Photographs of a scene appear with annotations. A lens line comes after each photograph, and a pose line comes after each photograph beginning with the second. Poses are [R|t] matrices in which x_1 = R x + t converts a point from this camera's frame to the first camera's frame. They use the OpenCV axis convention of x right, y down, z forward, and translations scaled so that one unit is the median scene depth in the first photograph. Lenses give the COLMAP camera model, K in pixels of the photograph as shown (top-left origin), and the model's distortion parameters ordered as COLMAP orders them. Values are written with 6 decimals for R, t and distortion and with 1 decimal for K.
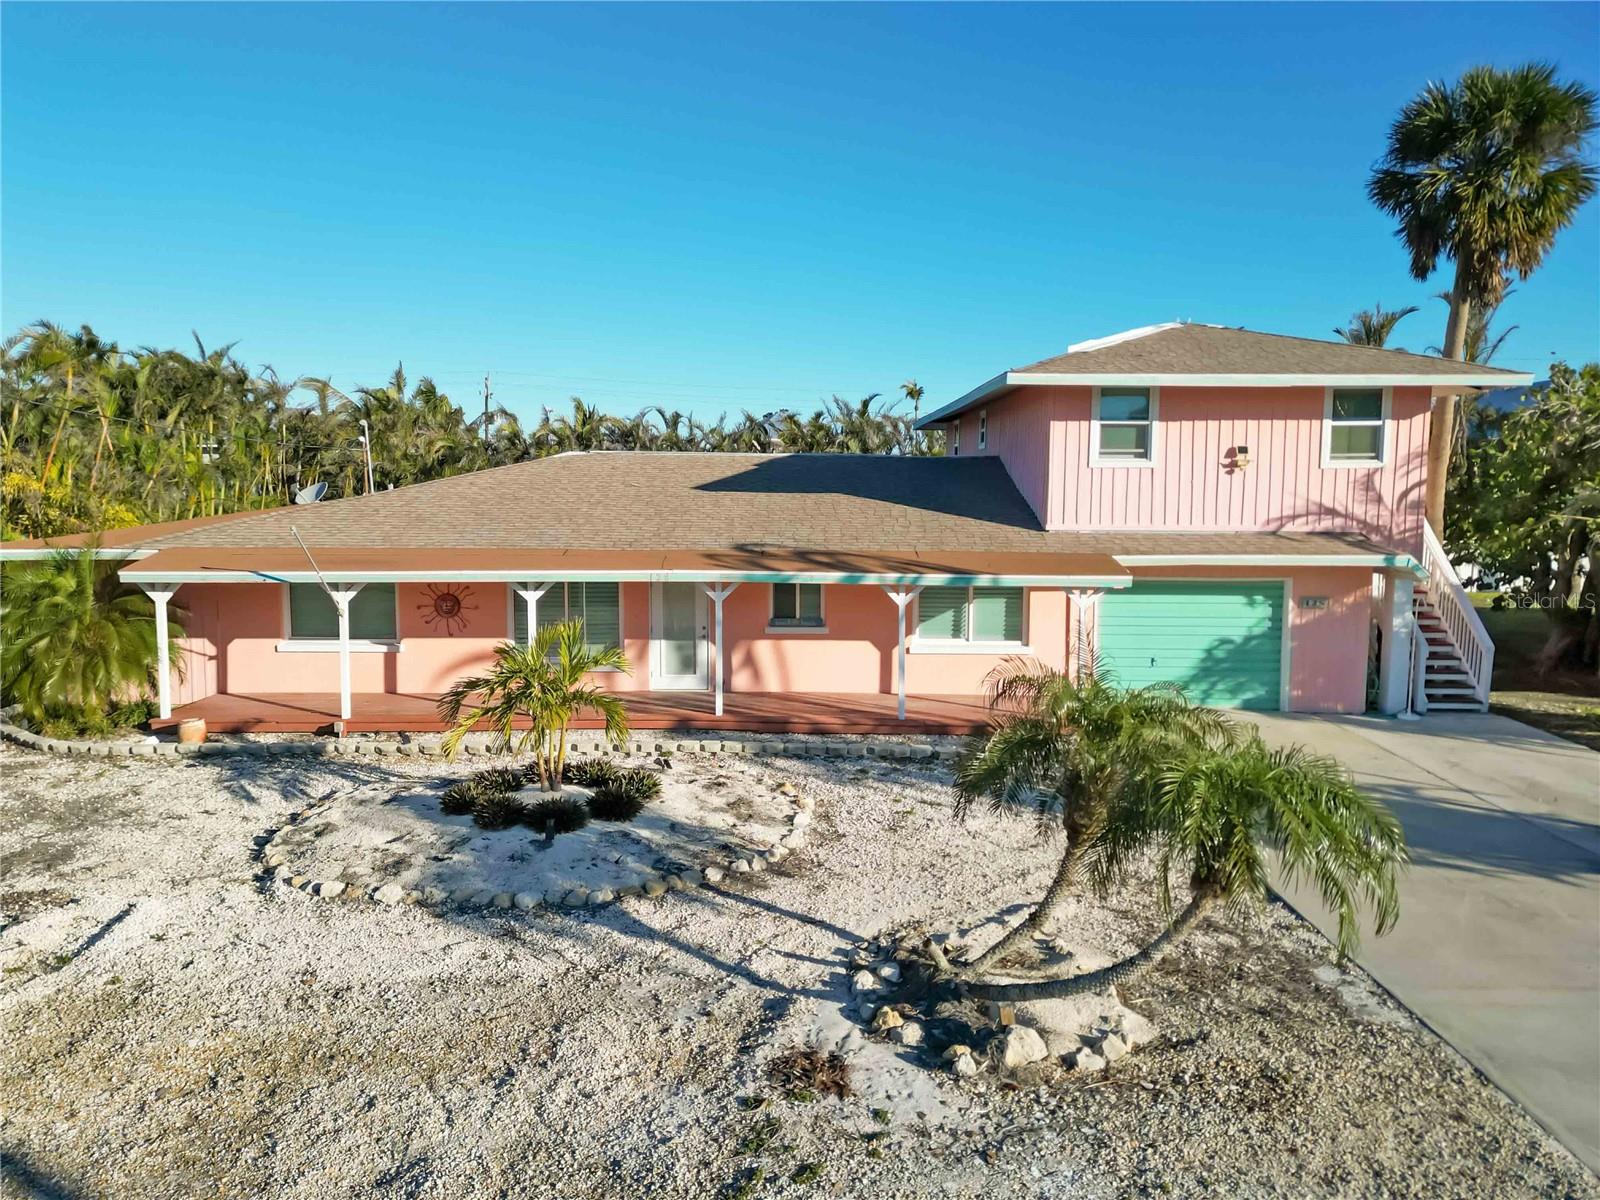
lens RADIAL K [[1146.2, 0, 800.0], [0, 1146.2, 600.0], [0, 0, 1]] dist [0.077821, -0.071422]
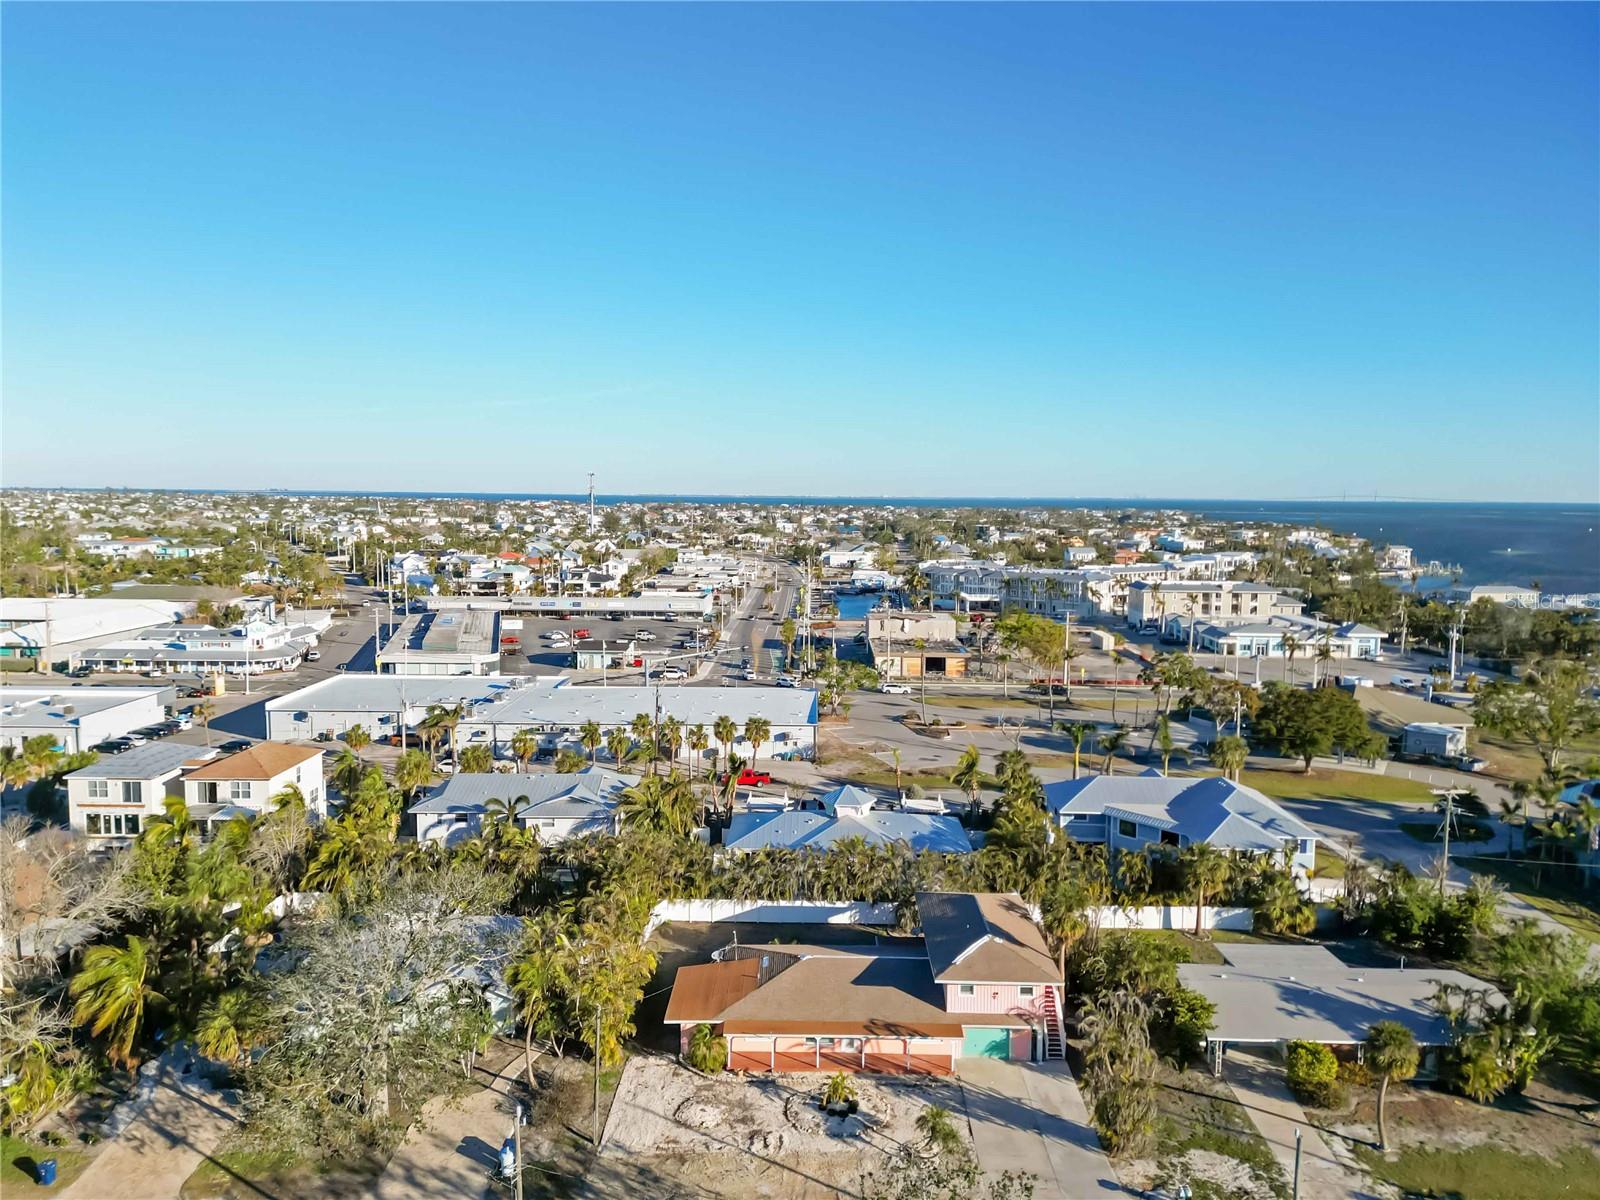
lens RADIAL K [[1123.1, 0, 804.3], [0, 1123.1, 608.0], [0, 0, 1]] dist [0.103711, -0.128562]
pose [[0.999917, 0.007175, -0.010727, -0.420894], [-0.007394, 0.999761, -0.020596, -2.448787], [0.010577, 0.020674, 0.999730, -5.192407]]
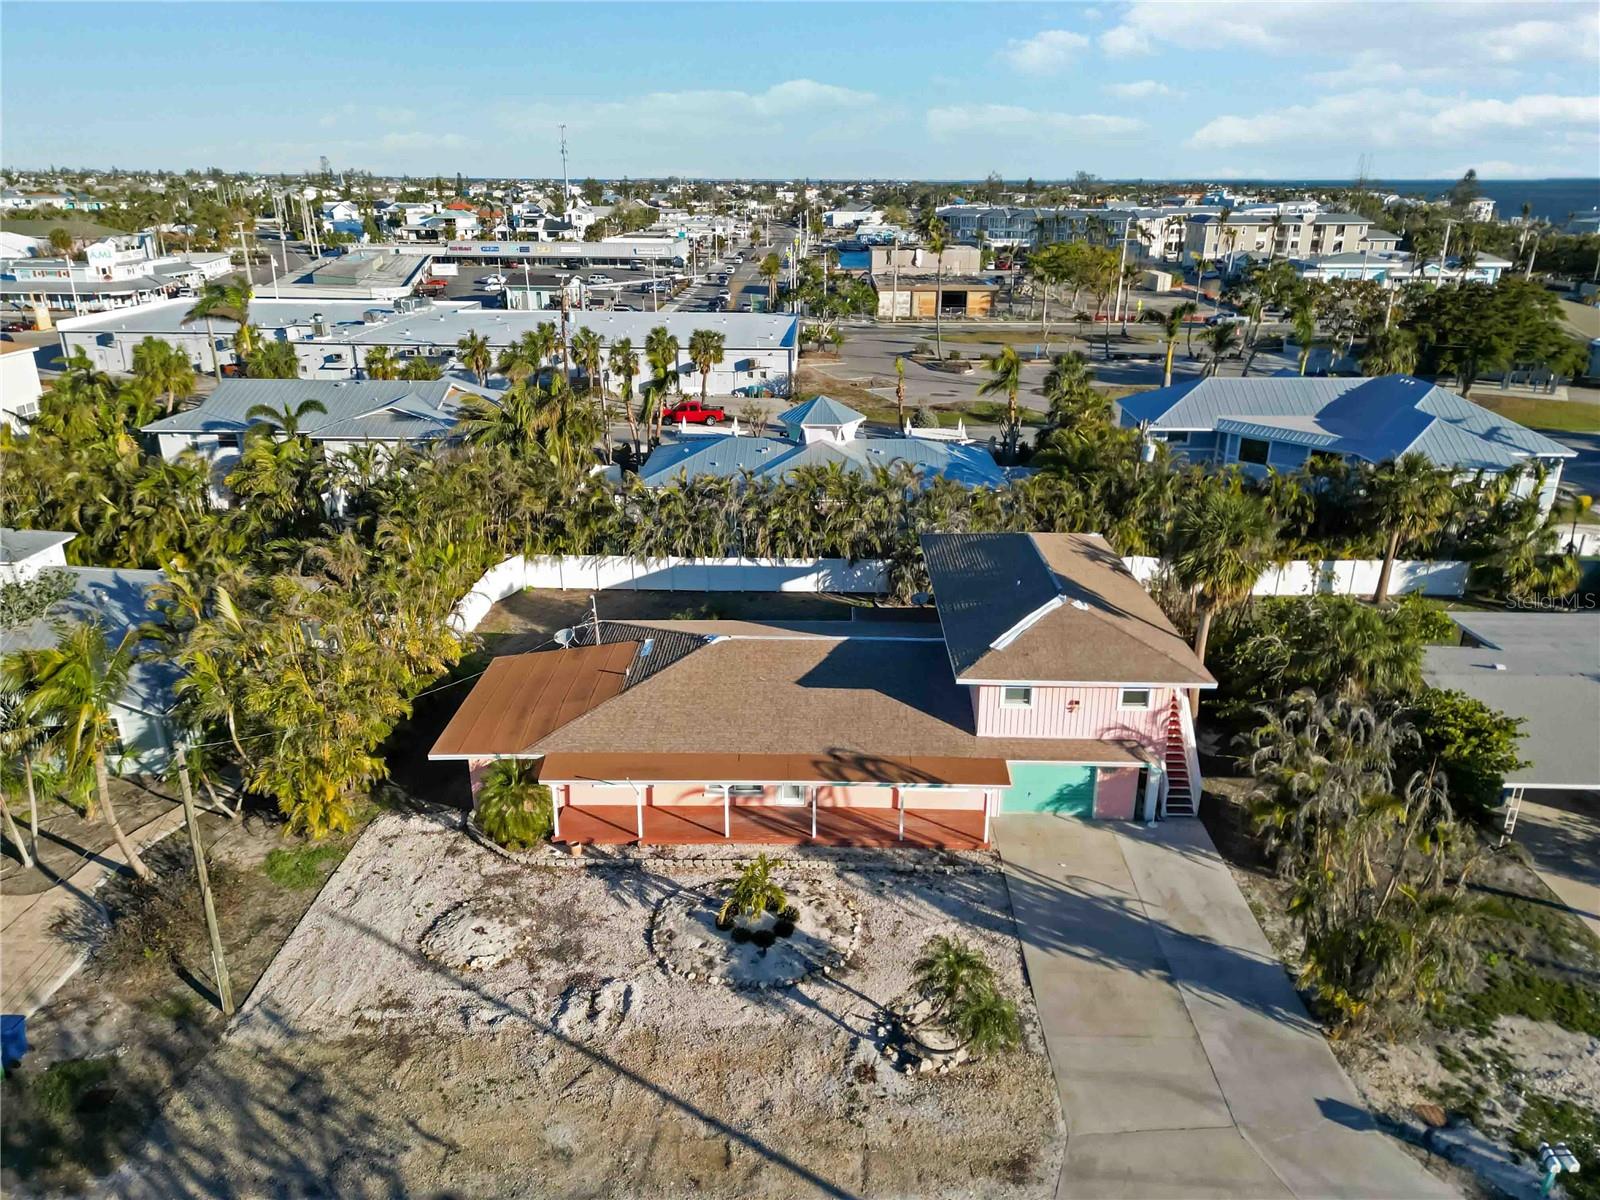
lens RADIAL K [[1123.1, 0, 804.3], [0, 1123.1, 608.0], [0, 0, 1]] dist [0.103711, -0.128562]
pose [[0.999846, 0.006288, -0.016392, -0.099446], [-0.002220, 0.971455, 0.237214, -1.369653], [0.017415, -0.237141, 0.971319, -1.566248]]
